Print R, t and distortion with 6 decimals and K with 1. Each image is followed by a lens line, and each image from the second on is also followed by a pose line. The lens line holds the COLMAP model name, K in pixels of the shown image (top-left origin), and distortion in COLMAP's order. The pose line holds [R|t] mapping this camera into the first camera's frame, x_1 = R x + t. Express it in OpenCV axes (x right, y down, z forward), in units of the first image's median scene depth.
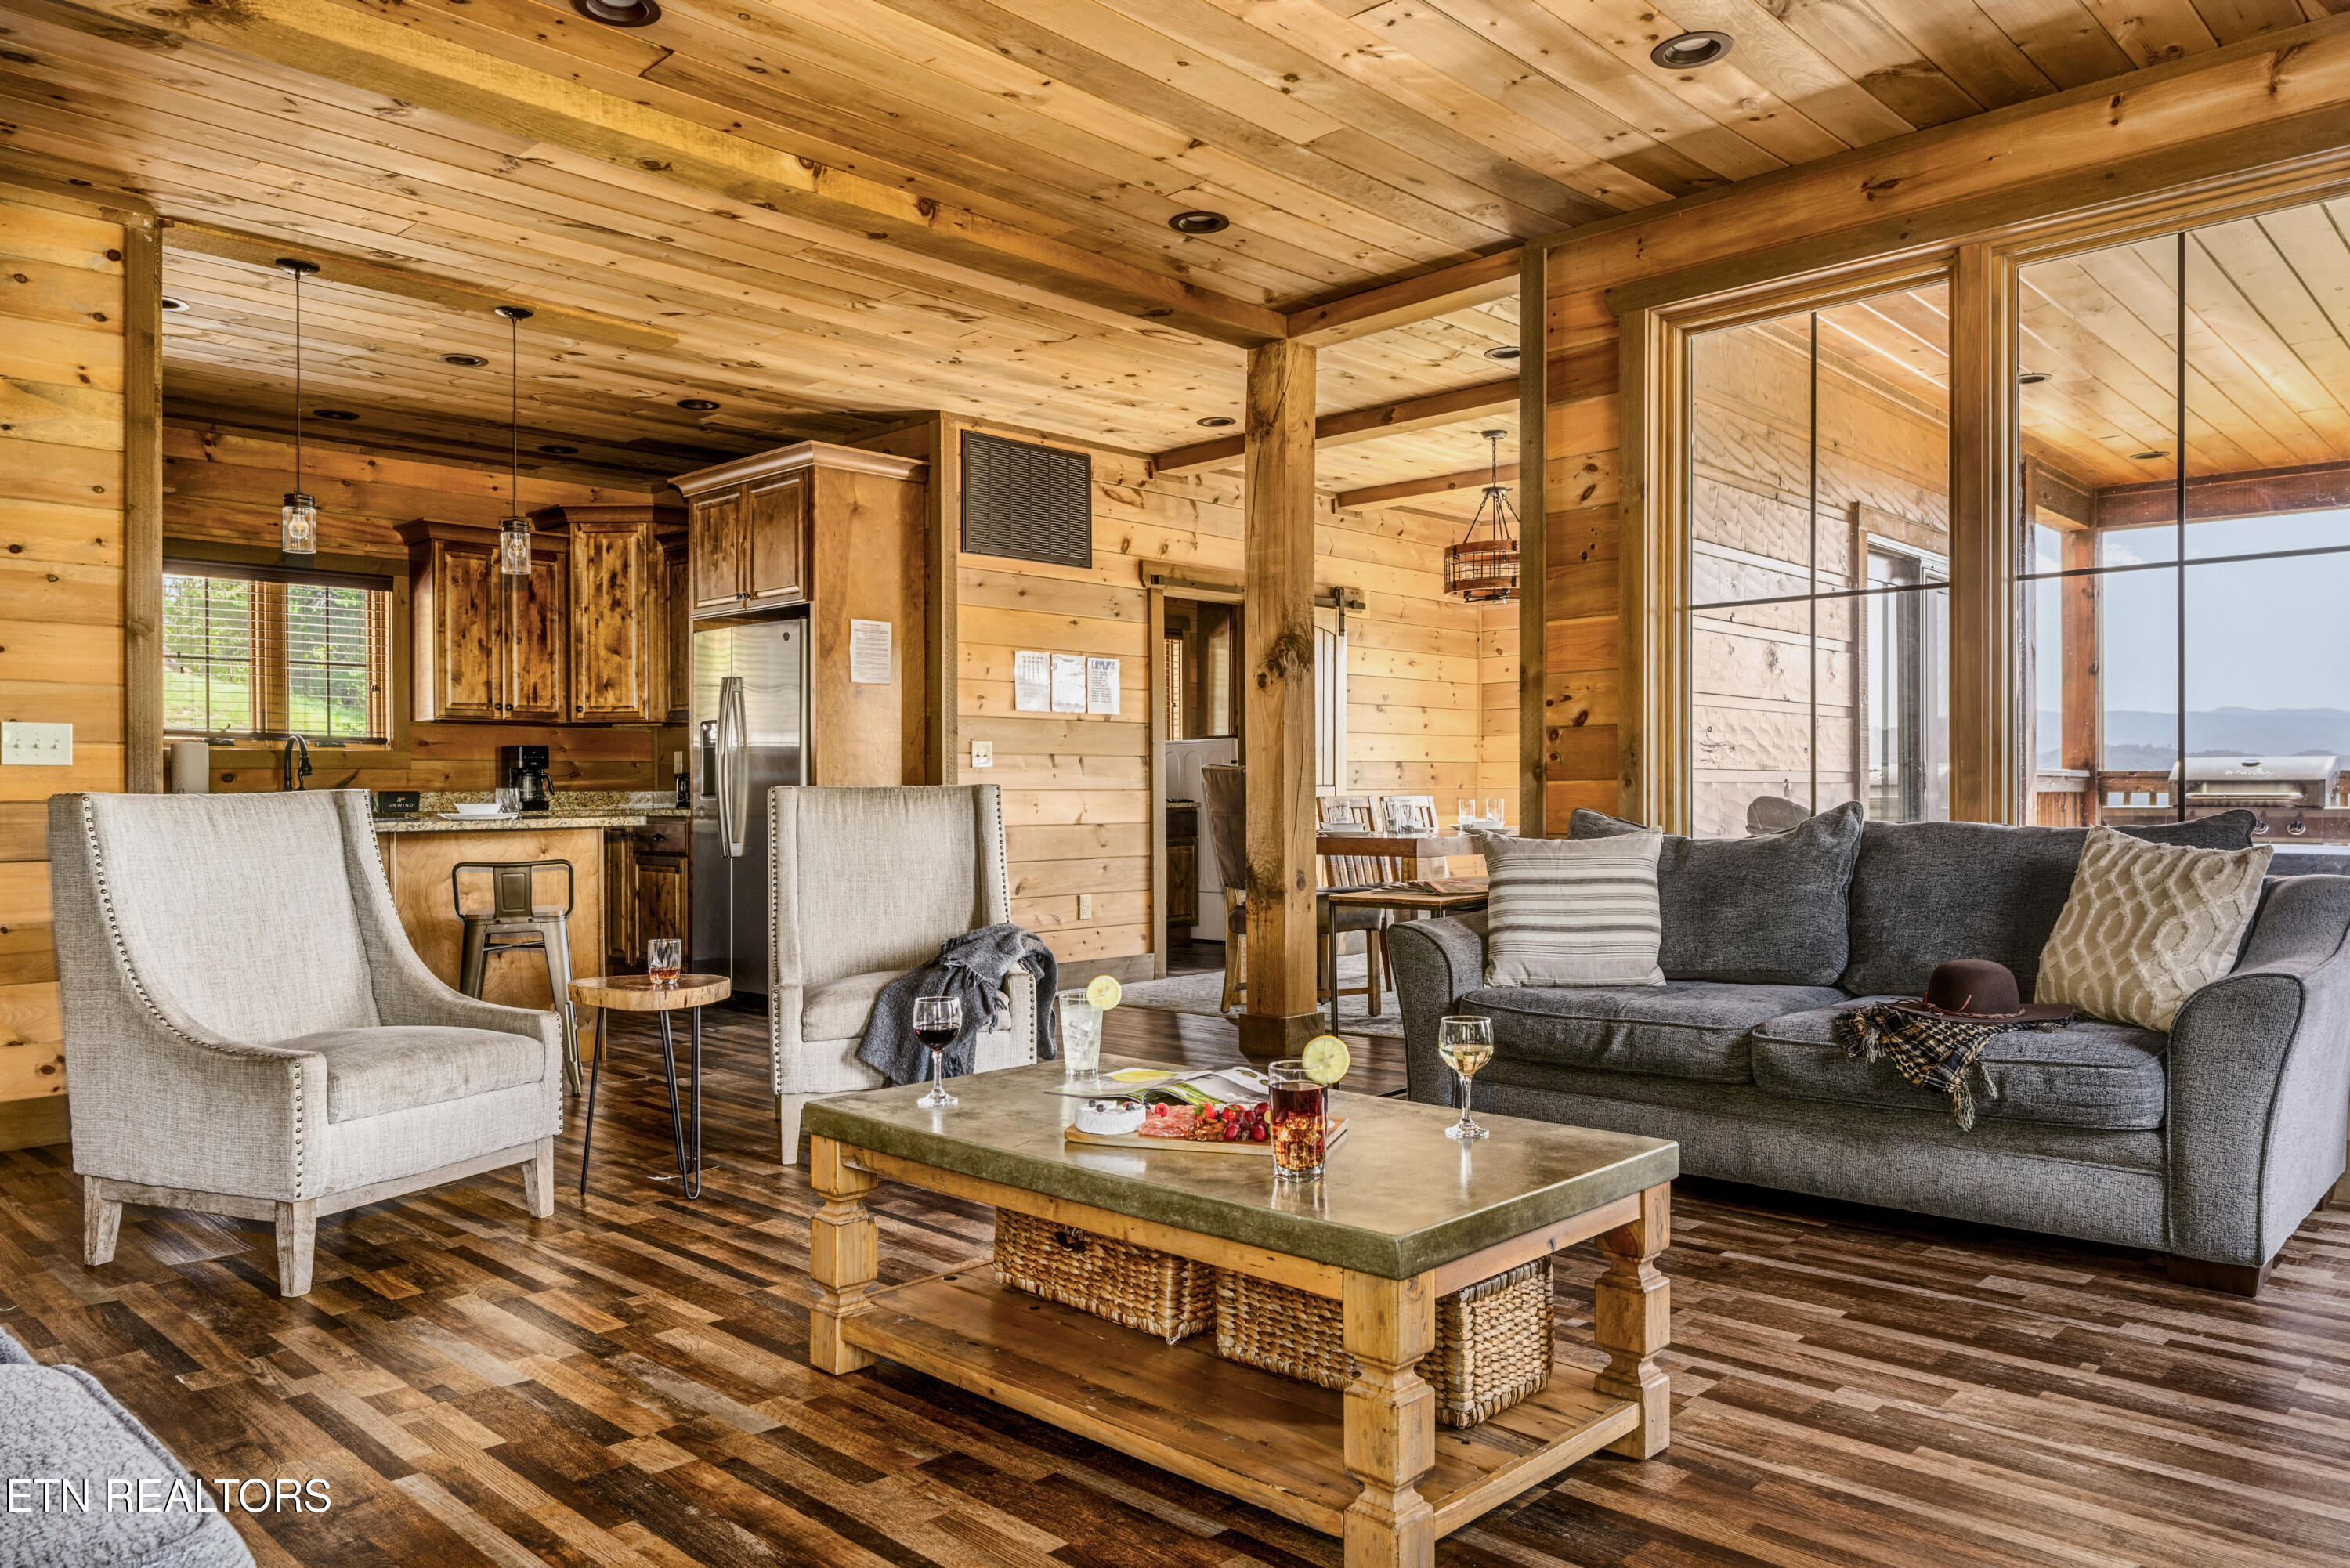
lens RADIAL K [[1623.7, 0, 1156.5], [0, 1623.7, 792.6], [0, 0, 1]] dist [0.001424, -0.000227]
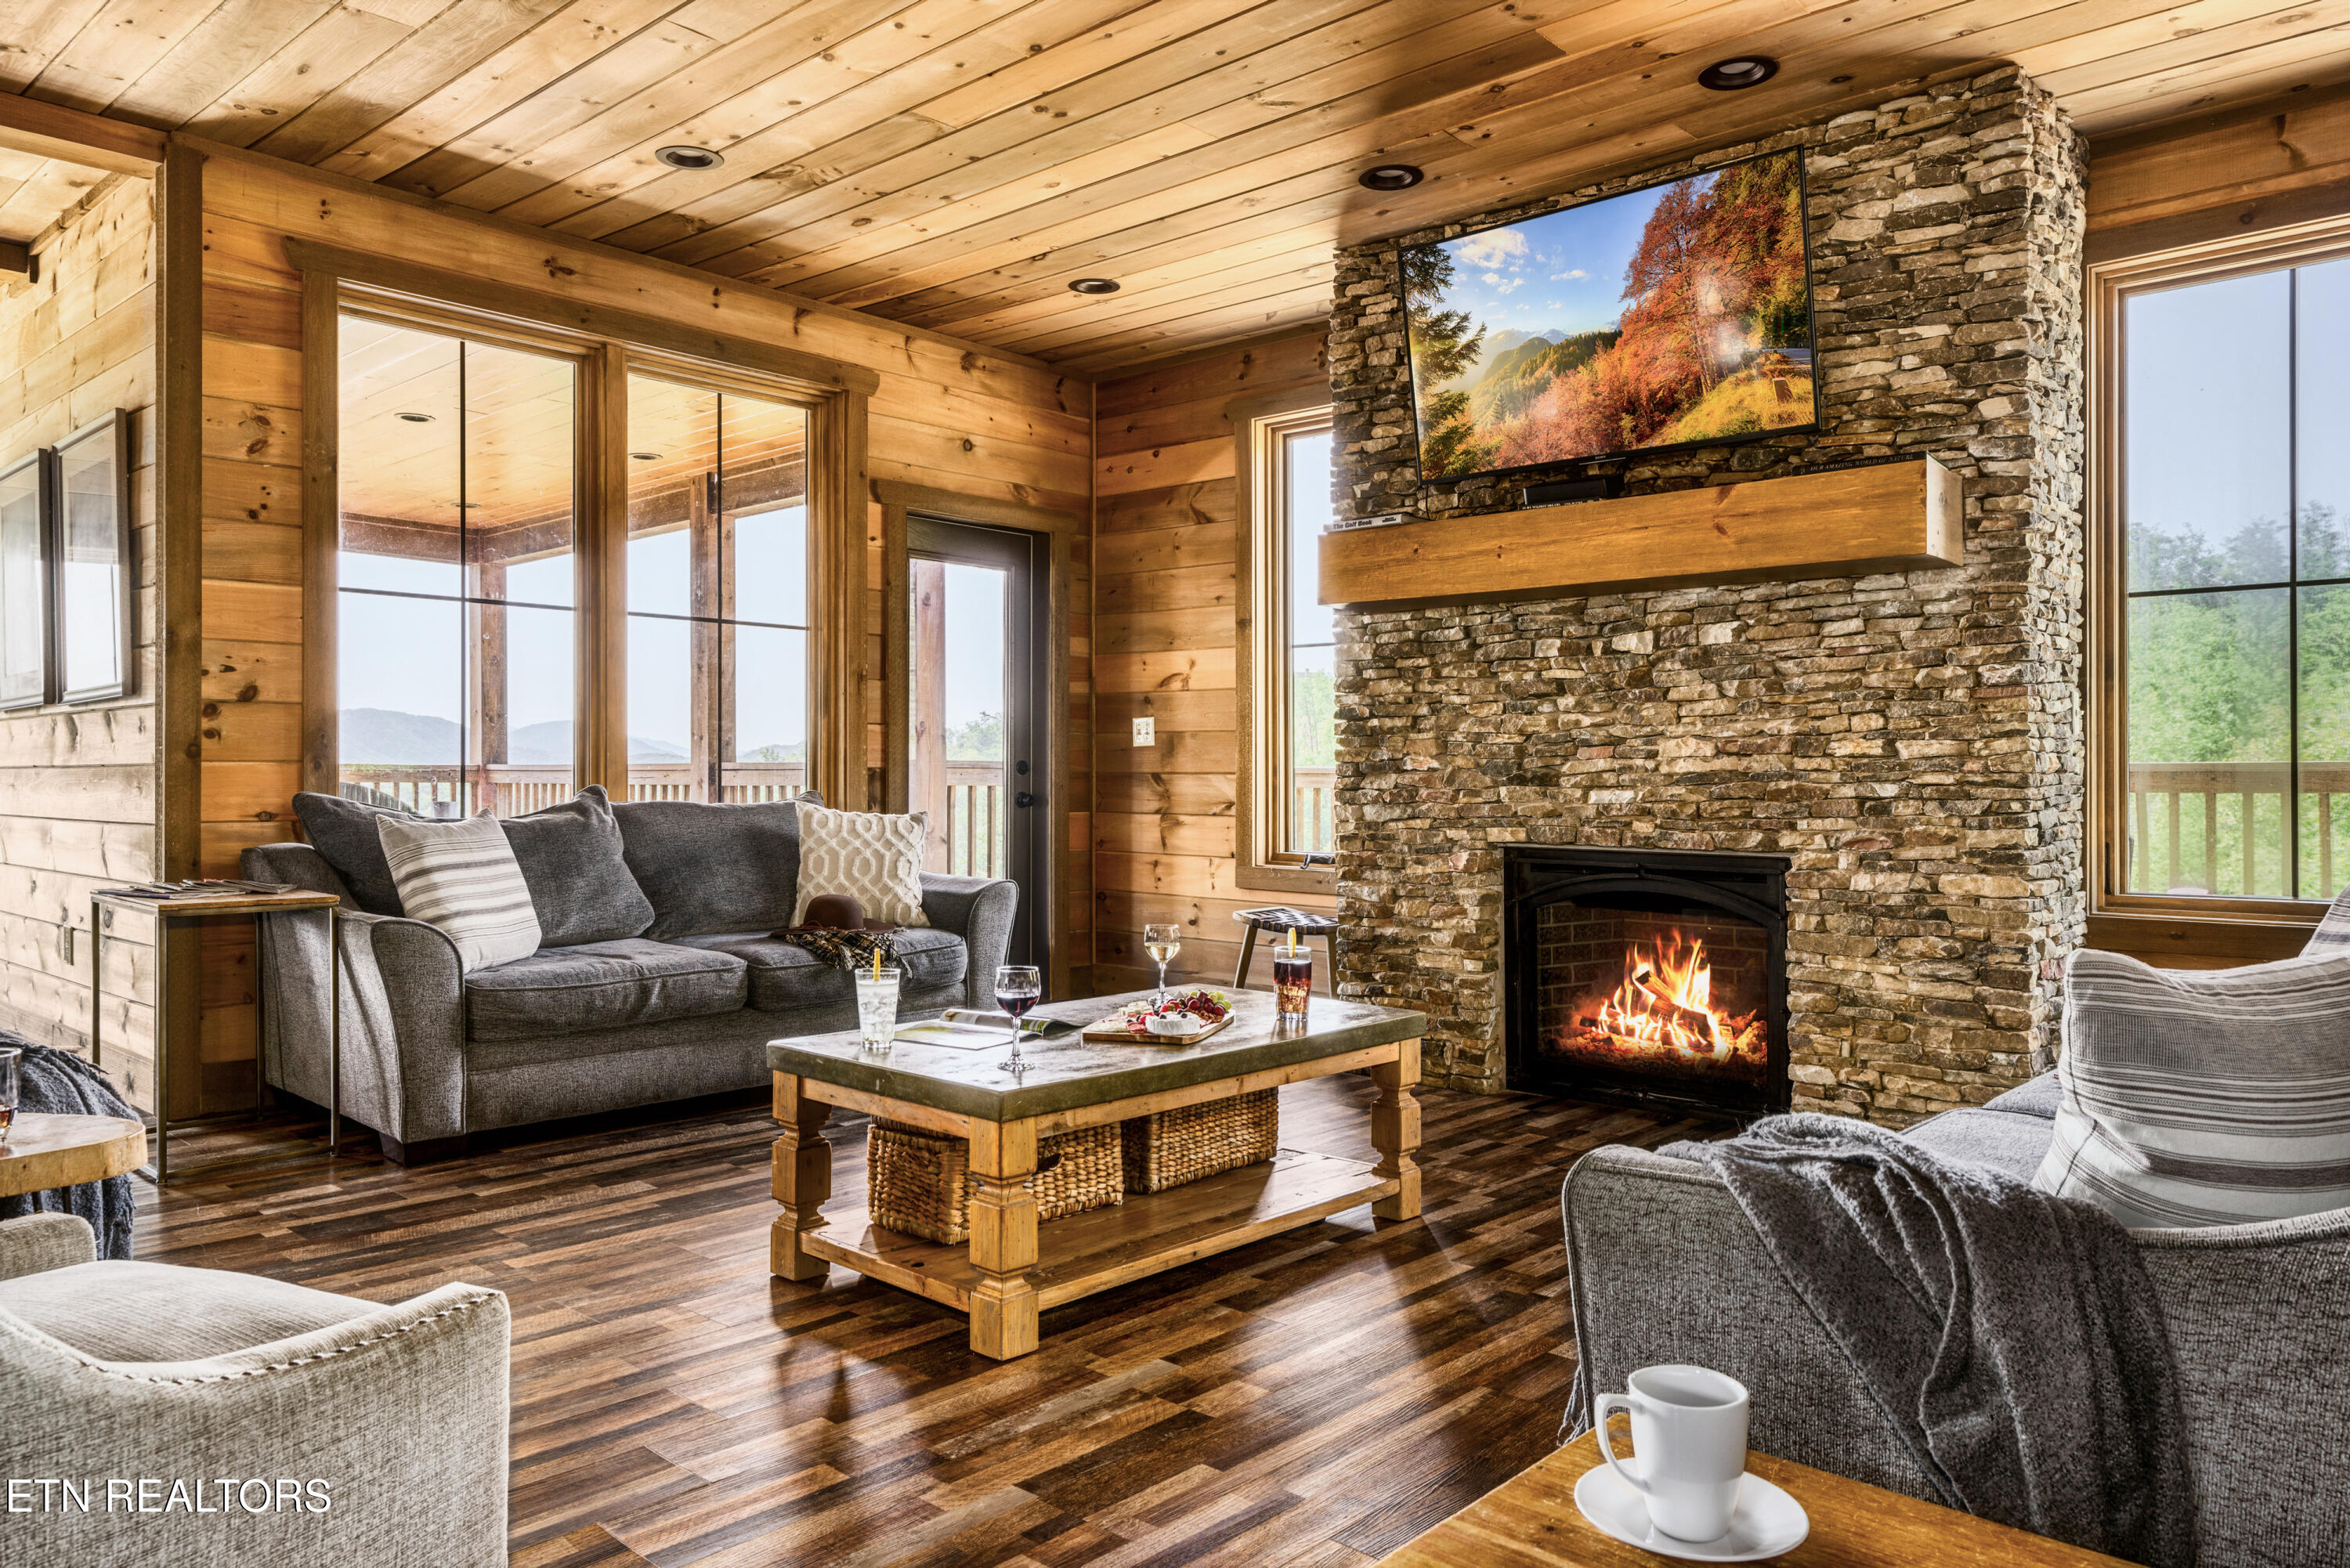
lens RADIAL K [[1623.7, 0, 1157.3], [0, 1623.7, 781.5], [0, 0, 1]] dist [0.001424, -0.000227]
pose [[-0.034119, 0.005162, 0.999404, -0.858405], [-0.004818, 0.999974, -0.005330, 0.007490], [-0.999406, -0.004997, -0.034093, 0.681076]]
